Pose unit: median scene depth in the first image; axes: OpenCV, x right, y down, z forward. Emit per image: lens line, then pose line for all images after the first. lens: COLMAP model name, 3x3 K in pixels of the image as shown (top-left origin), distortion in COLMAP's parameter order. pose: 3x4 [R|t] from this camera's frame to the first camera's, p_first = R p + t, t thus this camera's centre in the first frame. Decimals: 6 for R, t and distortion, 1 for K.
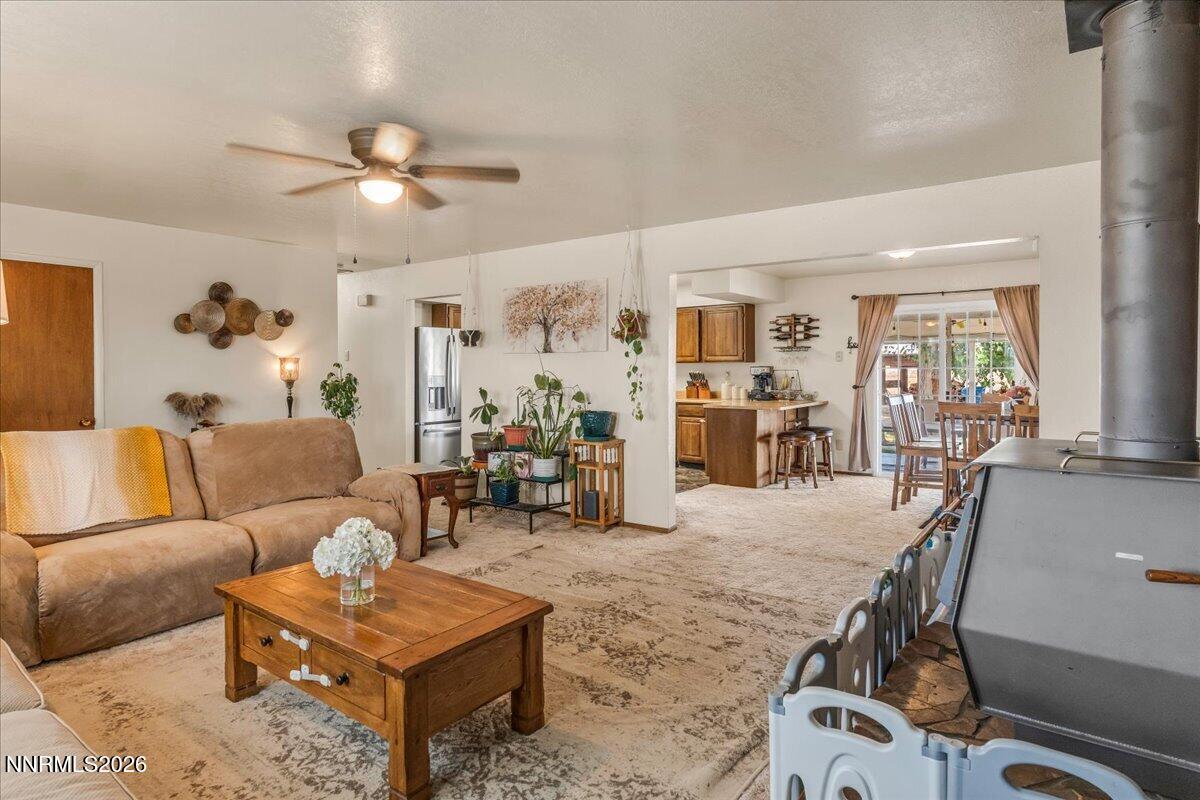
lens RADIAL K [[658.1, 0, 605.6], [0, 658.1, 373.5], [0, 0, 1]] dist [0.001051, 0.003631]
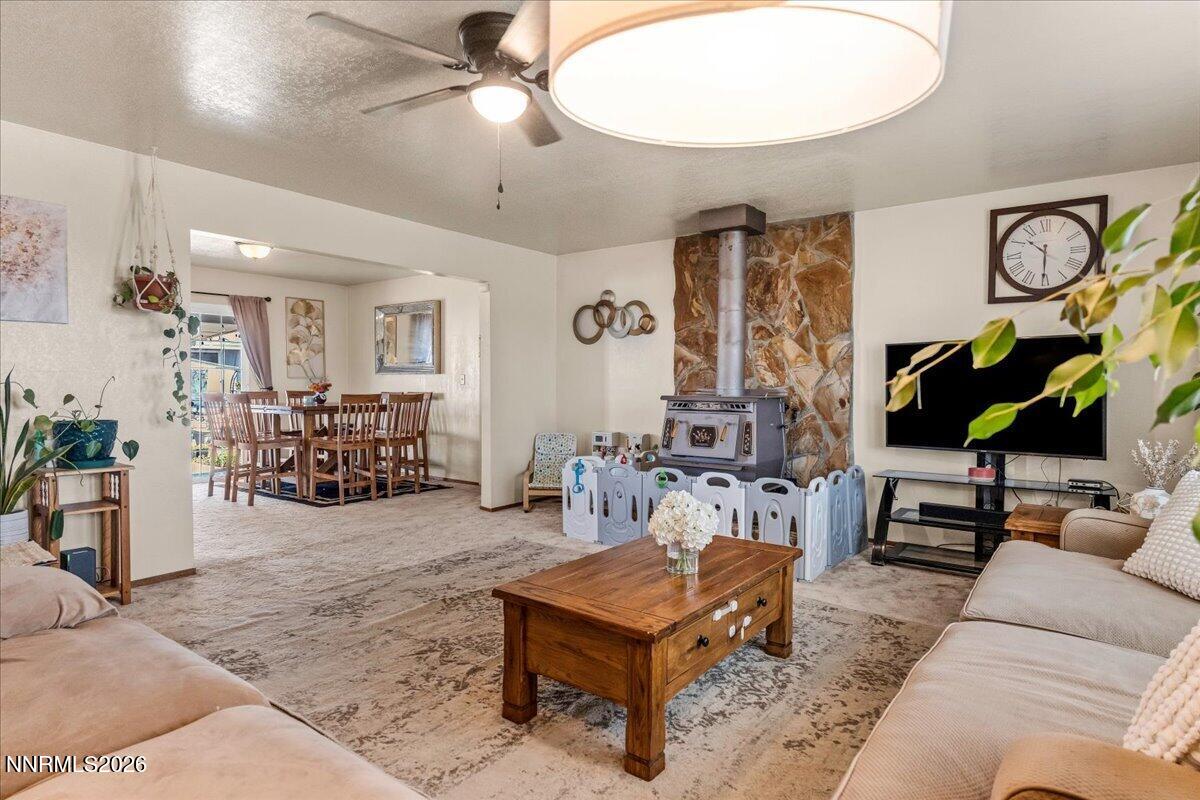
lens RADIAL K [[658.1, 0, 593.2], [0, 658.1, 398.8], [0, 0, 1]] dist [0.001051, 0.003631]
pose [[0.002421, -0.021134, 0.999774, -0.859086], [0.005289, 0.999763, 0.021121, 0.035621], [-0.999983, 0.005236, 0.002532, 0.702736]]
